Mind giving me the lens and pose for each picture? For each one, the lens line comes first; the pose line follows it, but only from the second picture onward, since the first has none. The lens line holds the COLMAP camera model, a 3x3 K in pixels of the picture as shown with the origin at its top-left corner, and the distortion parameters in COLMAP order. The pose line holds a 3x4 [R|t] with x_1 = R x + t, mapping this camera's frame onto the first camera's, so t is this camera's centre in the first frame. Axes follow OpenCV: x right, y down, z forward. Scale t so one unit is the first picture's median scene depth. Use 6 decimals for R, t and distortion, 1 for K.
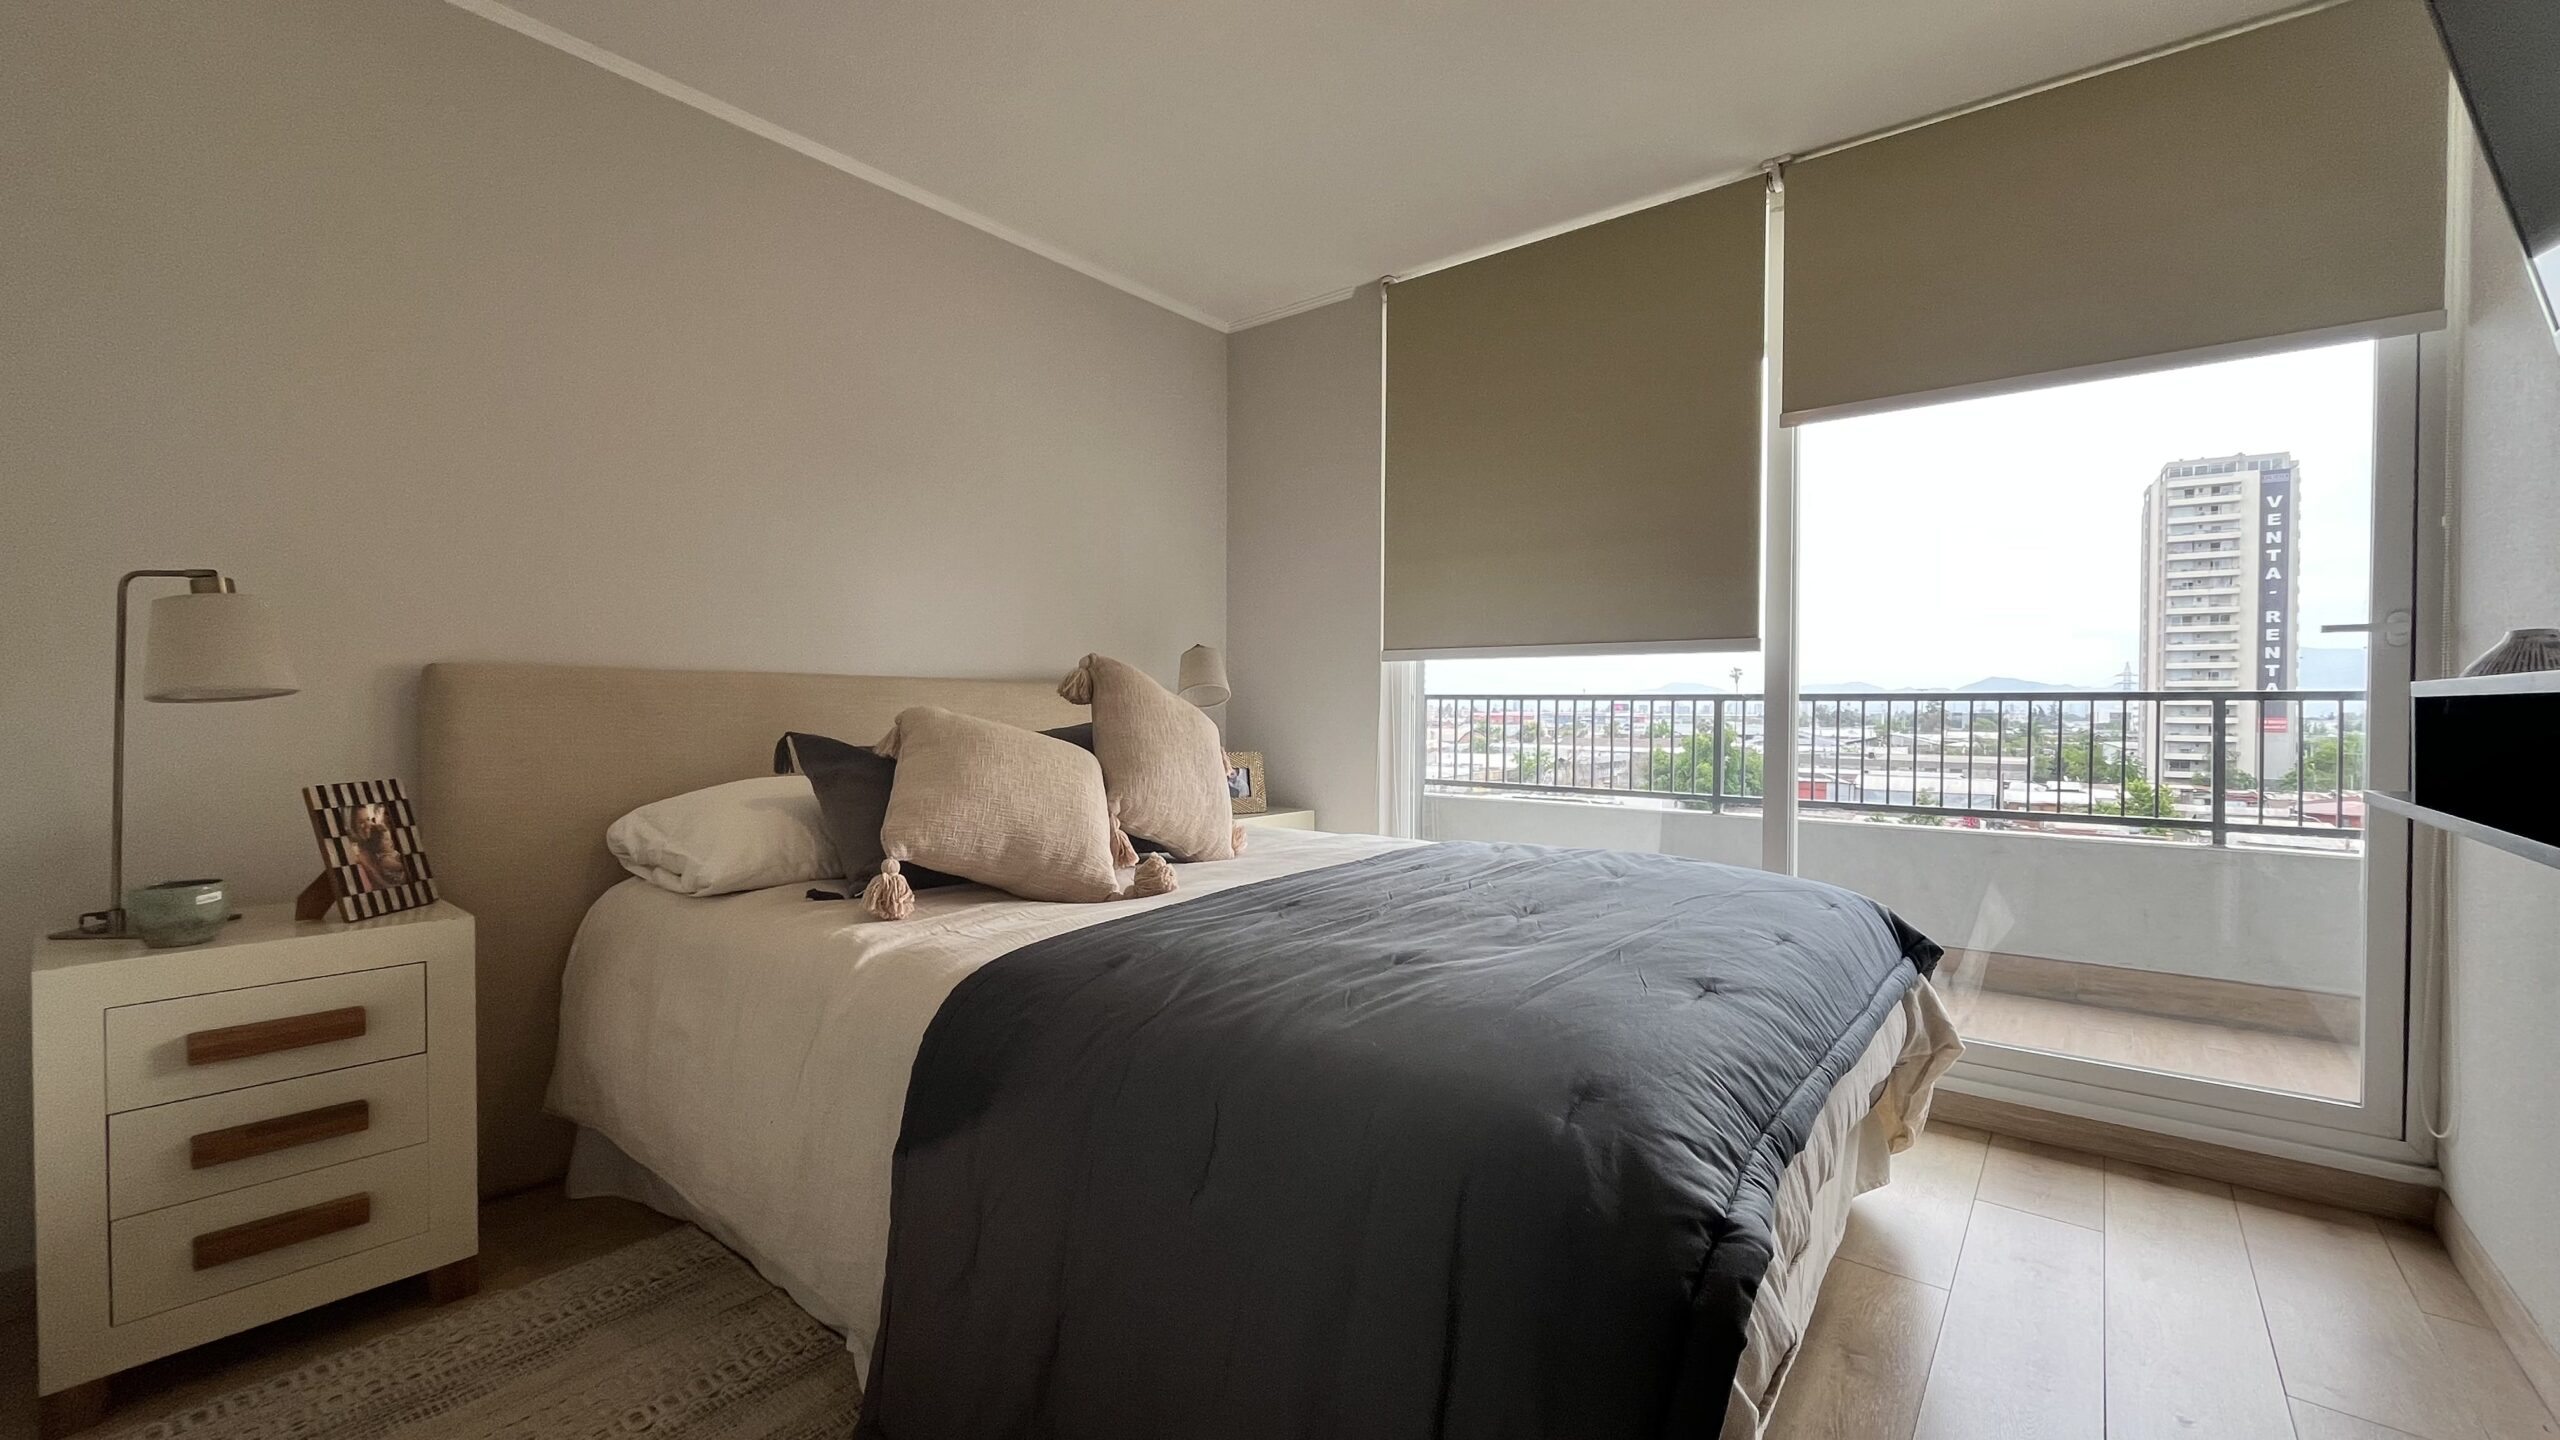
lens RADIAL K [[1031.4, 0, 1275.0], [0, 1031.4, 715.7], [0, 0, 1]] dist [-0.003076, 0.001213]
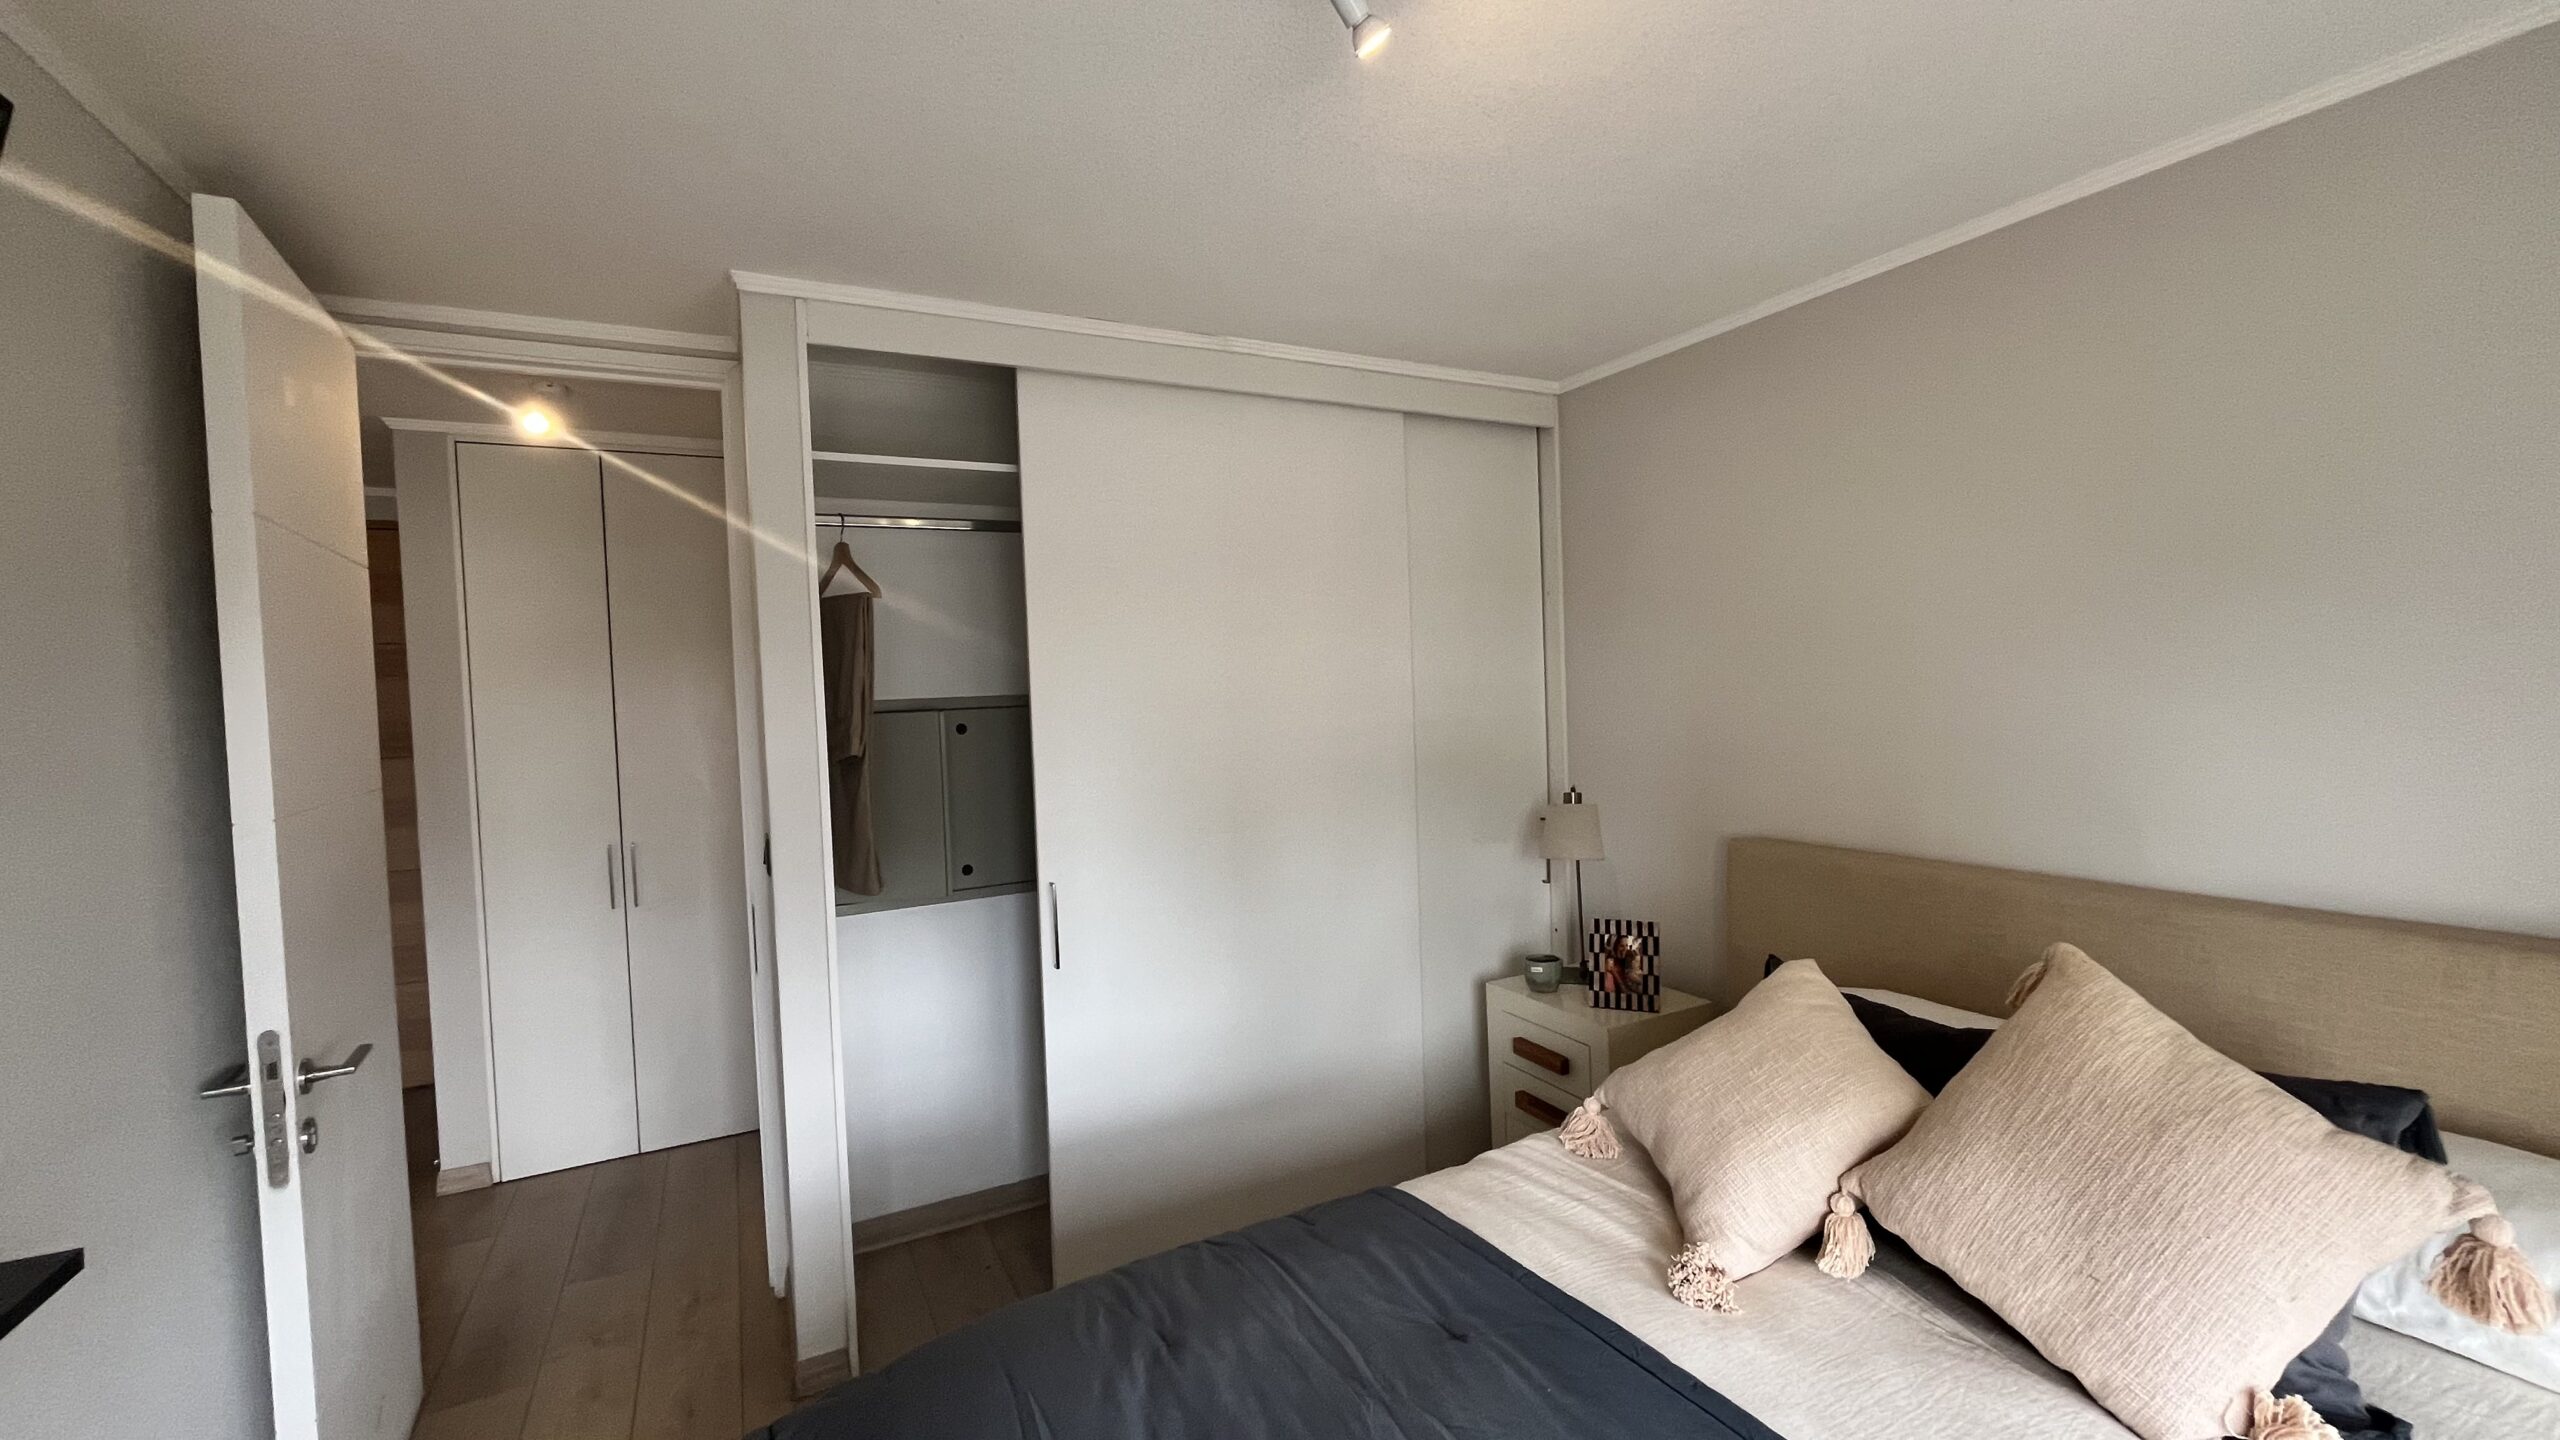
lens RADIAL K [[1031.4, 0, 1276.1], [0, 1031.4, 719.0], [0, 0, 1]] dist [-0.003076, 0.001213]
pose [[-0.386491, 0.038302, -0.921498, 0.735947], [0.026939, 0.999180, 0.030233, -0.299745], [0.921900, -0.013140, -0.387206, 1.115482]]
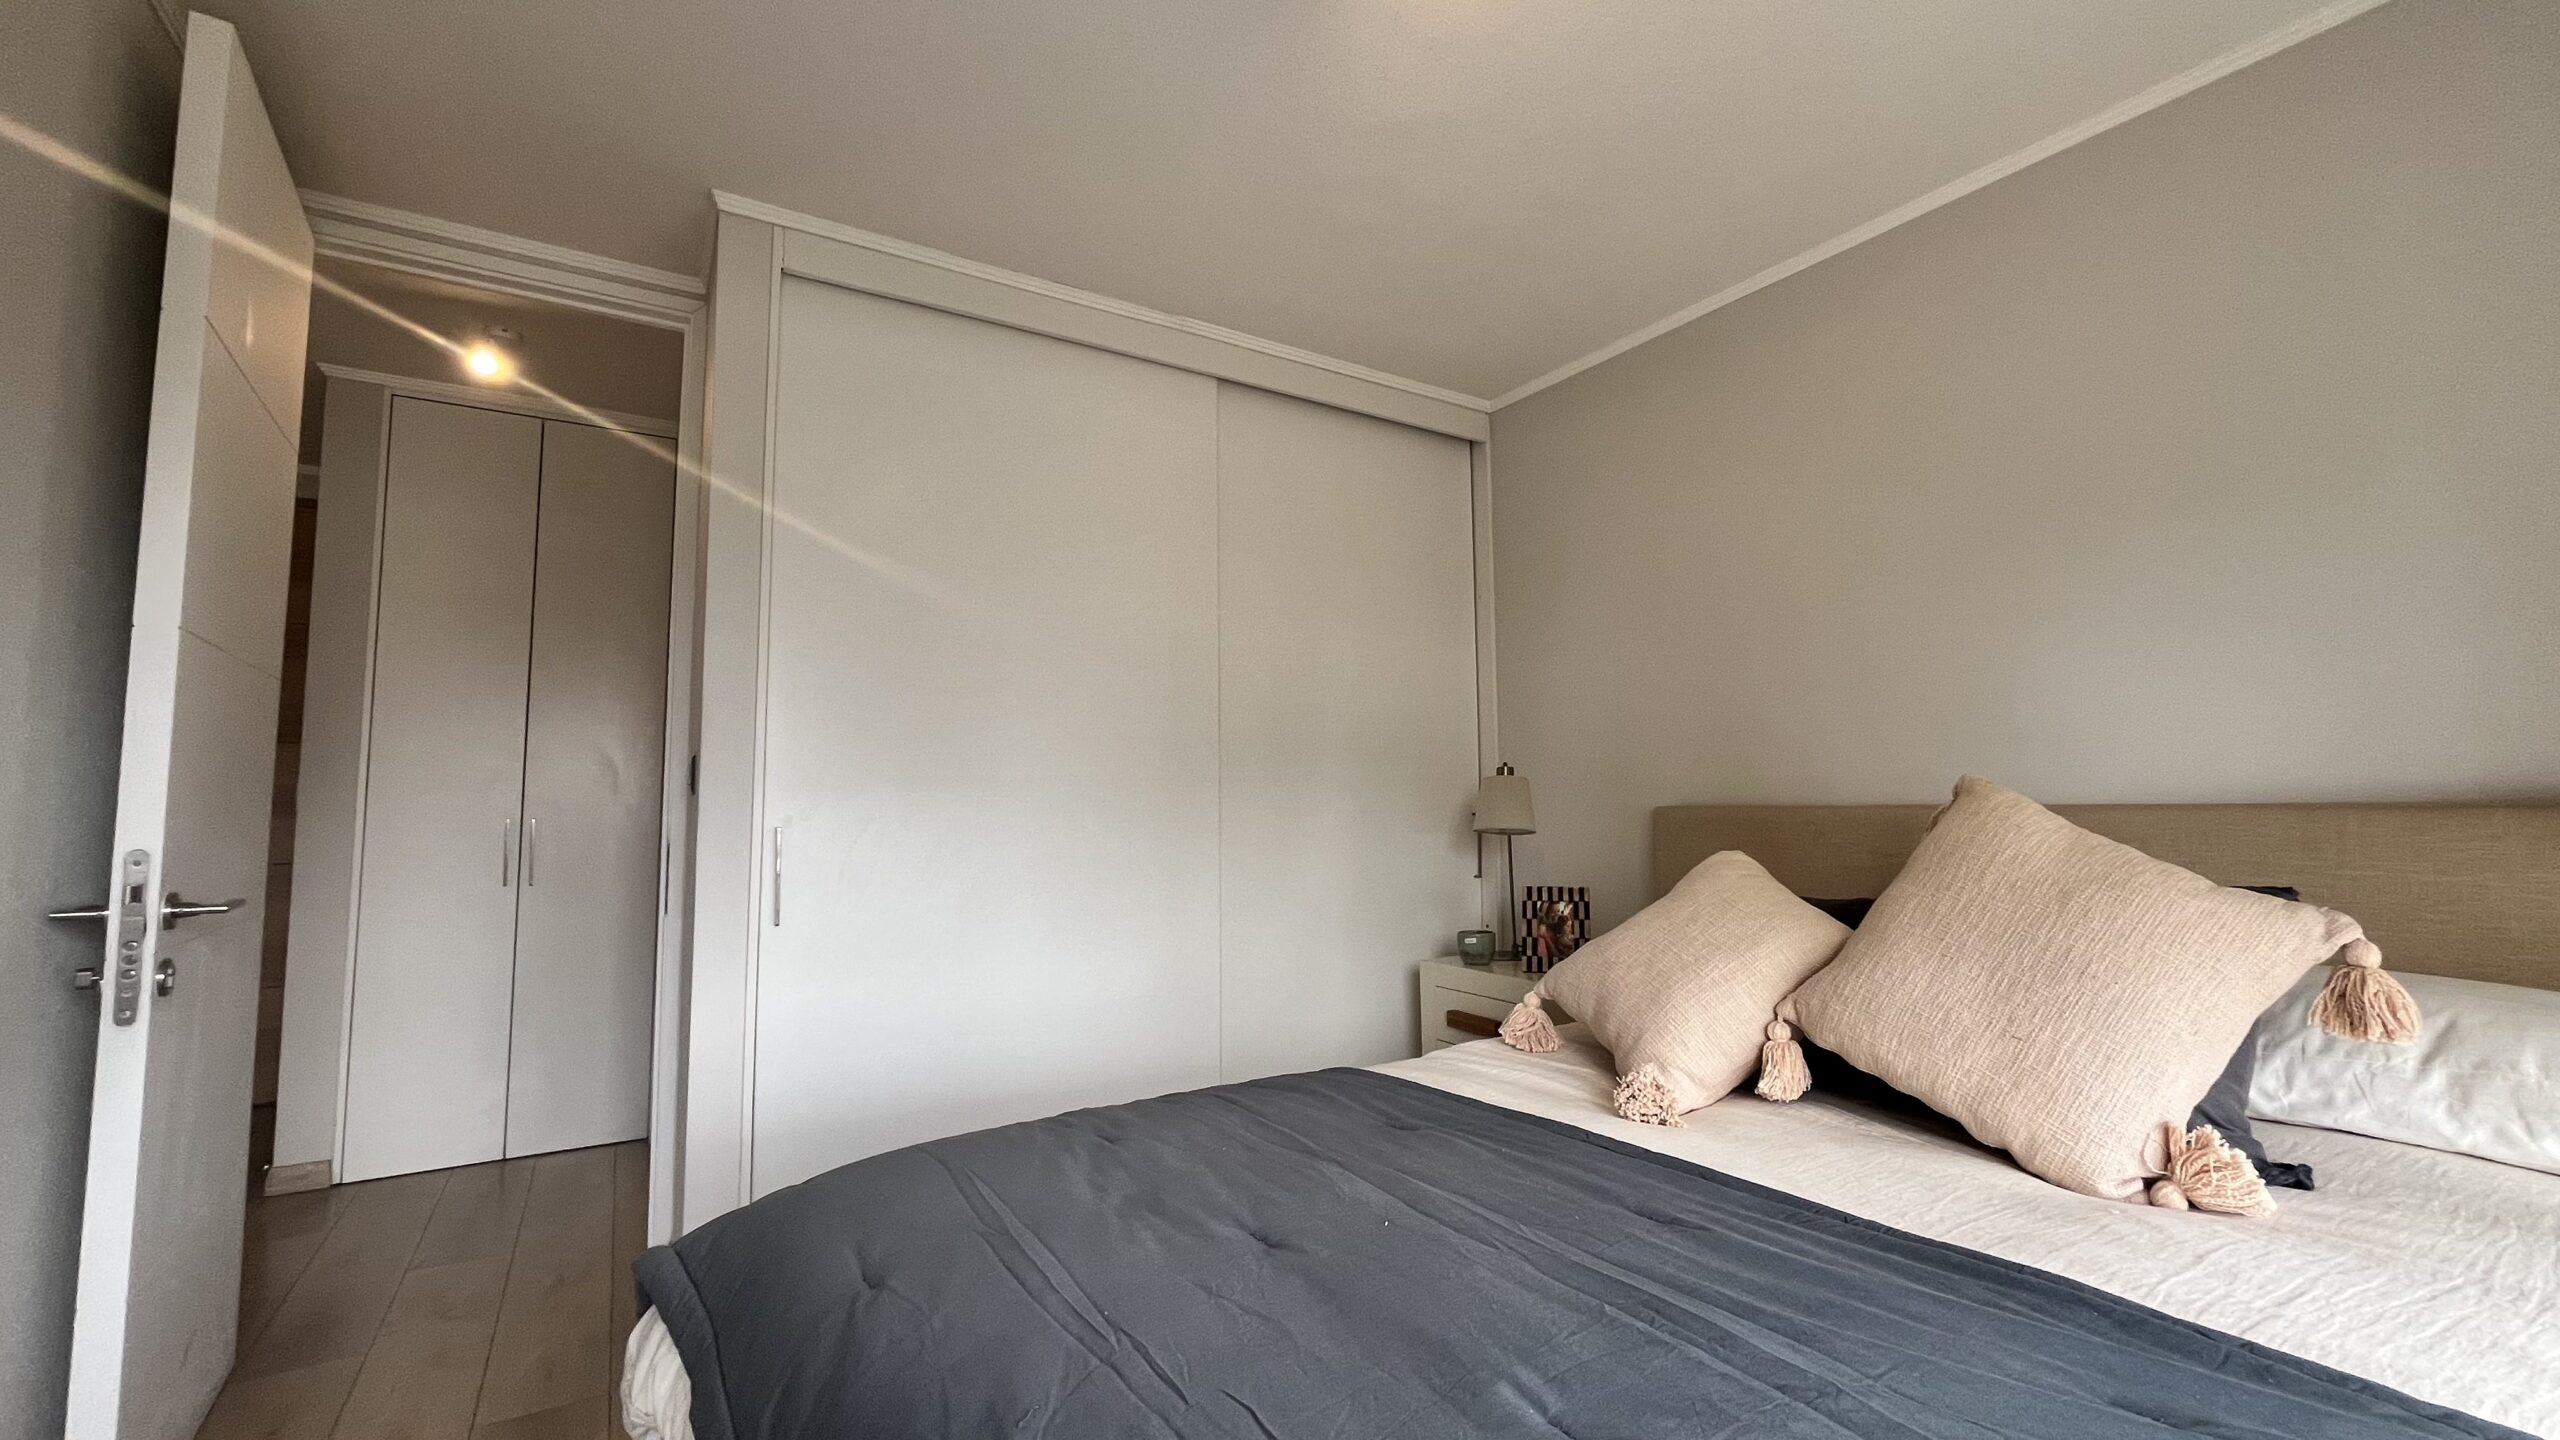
lens RADIAL K [[1031.4, 0, 1275.0], [0, 1031.4, 718.6], [0, 0, 1]] dist [-0.003076, 0.001213]
pose [[-0.316776, -0.084130, -0.944762, 0.764040], [-0.000236, 0.996066, -0.088619, -0.052643], [0.948500, -0.027850, -0.315550, 1.091293]]
